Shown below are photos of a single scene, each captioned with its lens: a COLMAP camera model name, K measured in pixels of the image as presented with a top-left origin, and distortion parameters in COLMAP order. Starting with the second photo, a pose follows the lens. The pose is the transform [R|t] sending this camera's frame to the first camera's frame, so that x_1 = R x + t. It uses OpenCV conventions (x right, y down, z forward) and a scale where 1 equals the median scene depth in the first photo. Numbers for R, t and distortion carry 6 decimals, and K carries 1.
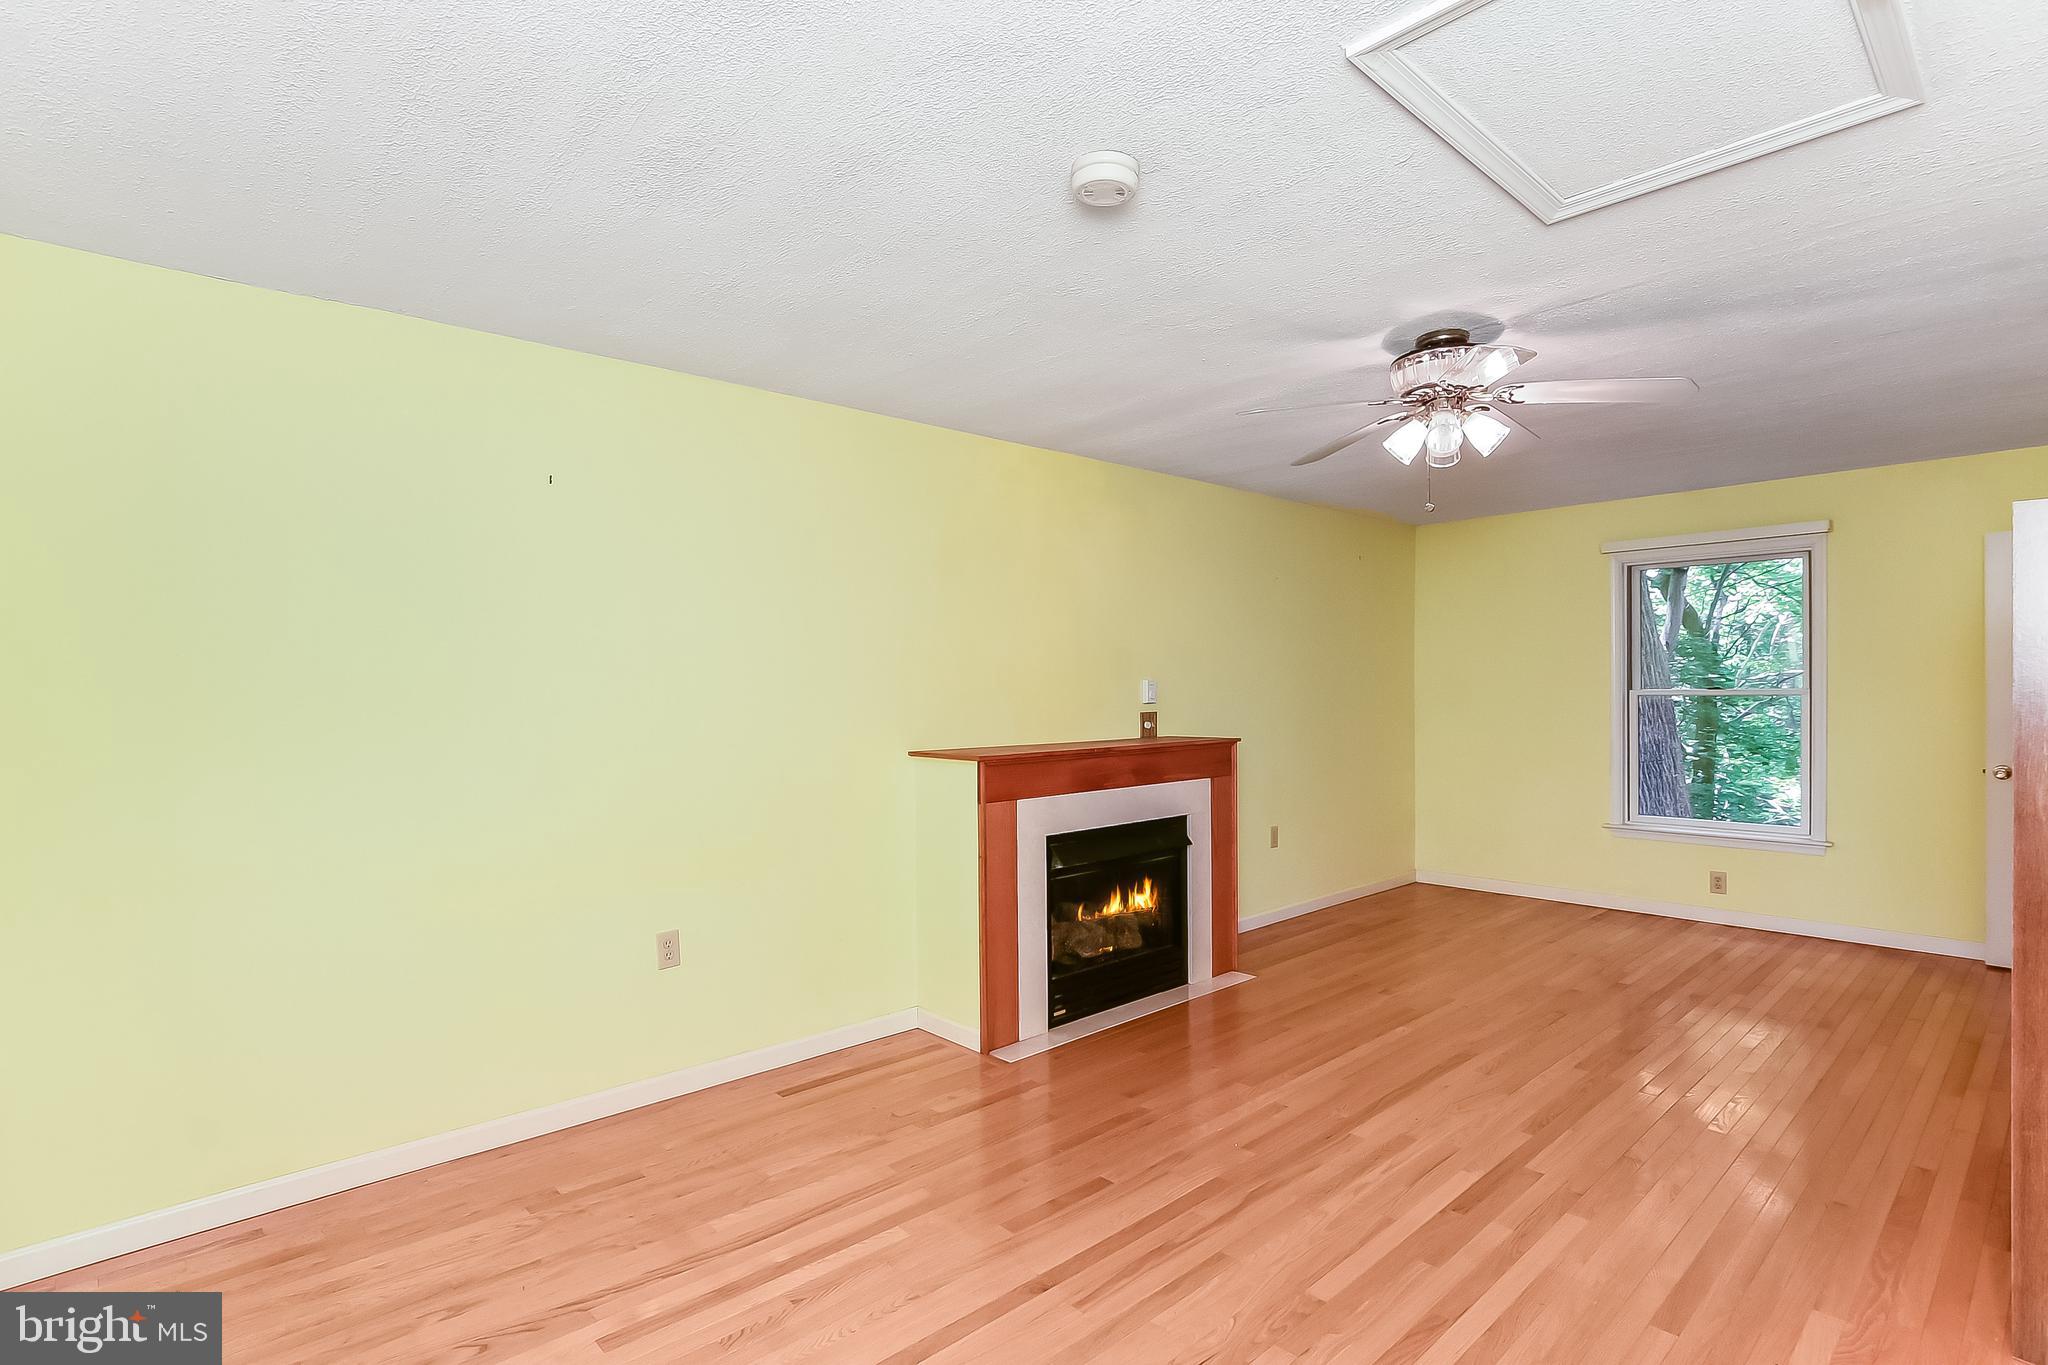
lens RADIAL K [[999.4, 0, 1015.1], [0, 999.4, 688.0], [0, 0, 1]] dist [-0.029592, 0.010825]
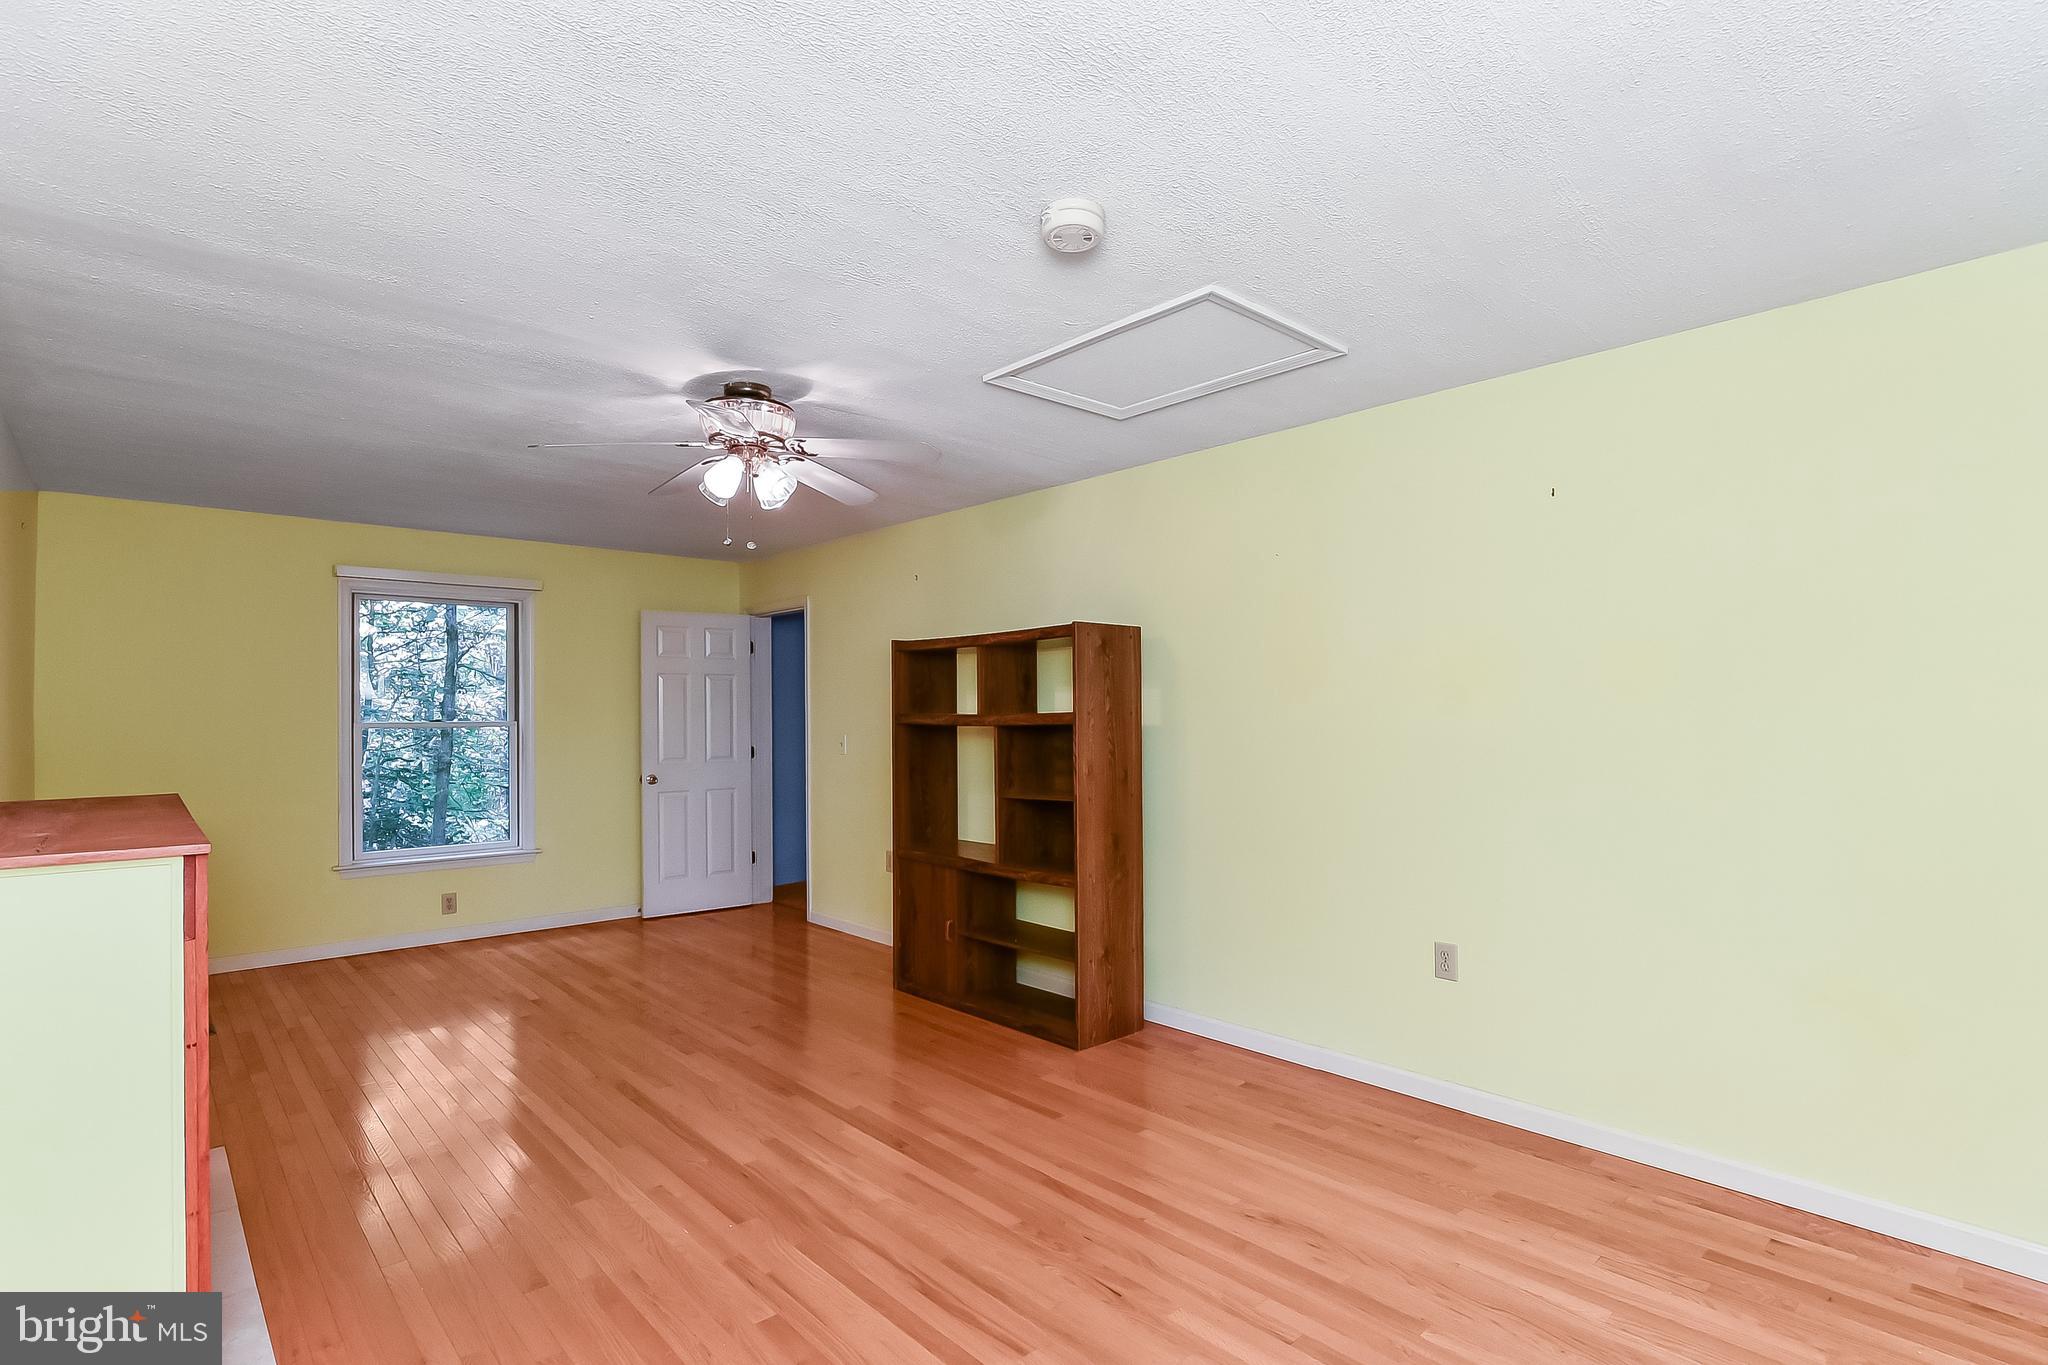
lens RADIAL K [[999.4, 0, 1015.1], [0, 999.4, 688.0], [0, 0, 1]] dist [-0.029592, 0.010825]
pose [[0.010572, 0.035204, 0.999324, -0.638859], [0.005169, 0.999365, -0.035260, 0.012556], [-0.999931, 0.005539, 0.010383, 0.696141]]
